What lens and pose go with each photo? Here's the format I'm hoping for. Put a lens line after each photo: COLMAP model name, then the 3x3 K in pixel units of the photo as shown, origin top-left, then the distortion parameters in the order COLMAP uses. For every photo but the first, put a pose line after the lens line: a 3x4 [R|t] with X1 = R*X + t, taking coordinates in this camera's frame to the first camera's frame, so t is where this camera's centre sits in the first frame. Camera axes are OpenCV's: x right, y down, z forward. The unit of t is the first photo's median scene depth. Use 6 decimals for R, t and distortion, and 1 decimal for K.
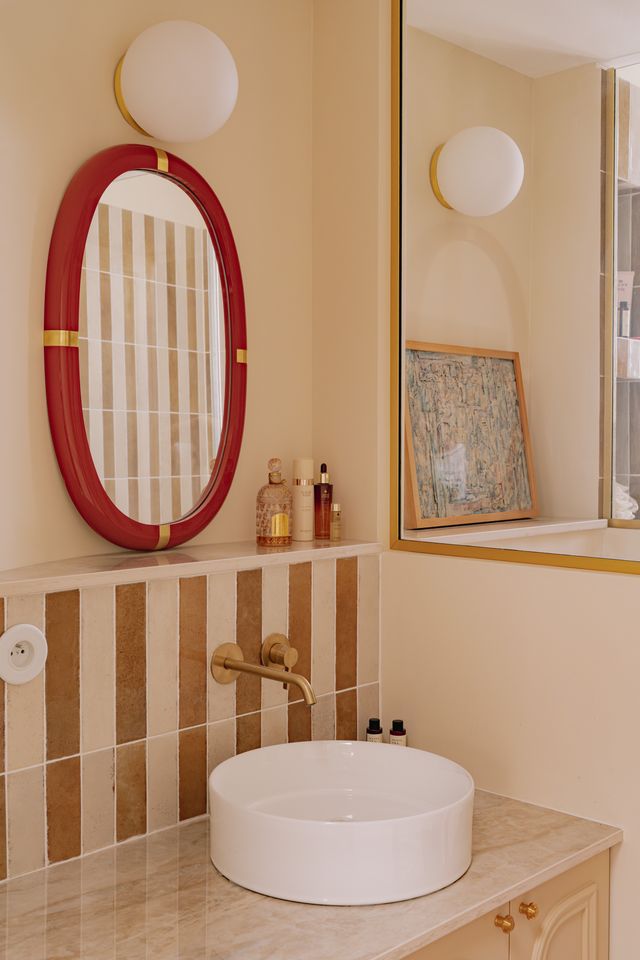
lens RADIAL K [[1216.3, 0, 320.3], [0, 1216.3, 475.6], [0, 0, 1]] dist [-0.002486, 0.000000]
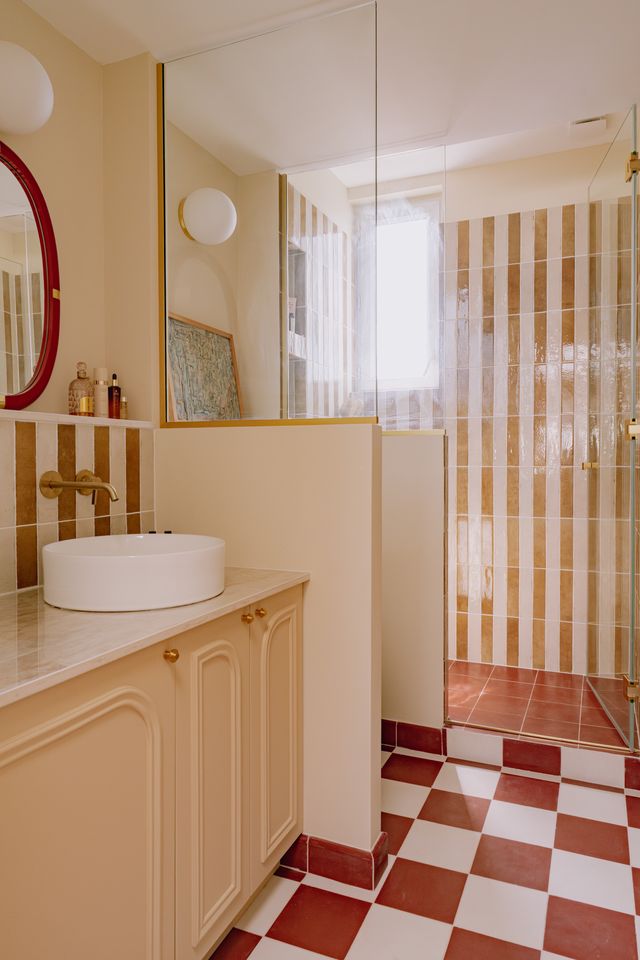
lens RADIAL K [[677.6, 0, 387.3], [0, 677.6, 474.3], [0, 0, 1]] dist [-0.005138, 0.005306]
pose [[0.916714, -0.014141, 0.399293, -0.026207], [0.010494, 0.999881, 0.011318, 0.118533], [-0.399406, -0.006185, 0.916753, 0.065645]]
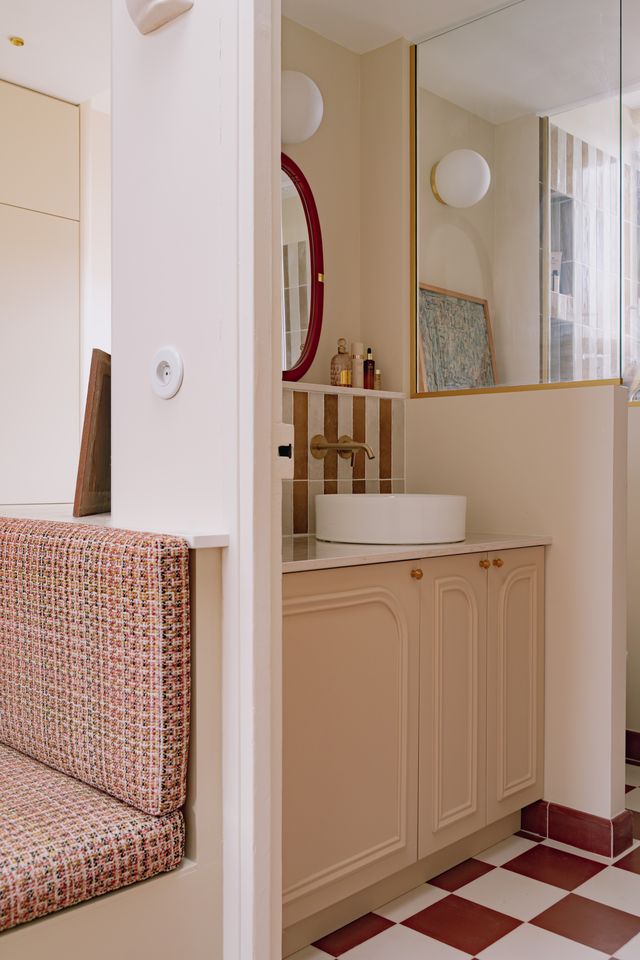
lens RADIAL K [[934.8, 0, 320.1], [0, 934.8, 471.2], [0, 0, 1]] dist [-0.011994, 0.000000]
pose [[0.999931, -0.005269, -0.010484, -0.053176], [0.005214, 0.999973, -0.005260, 0.169451], [0.010511, 0.005205, 0.999931, -0.264743]]
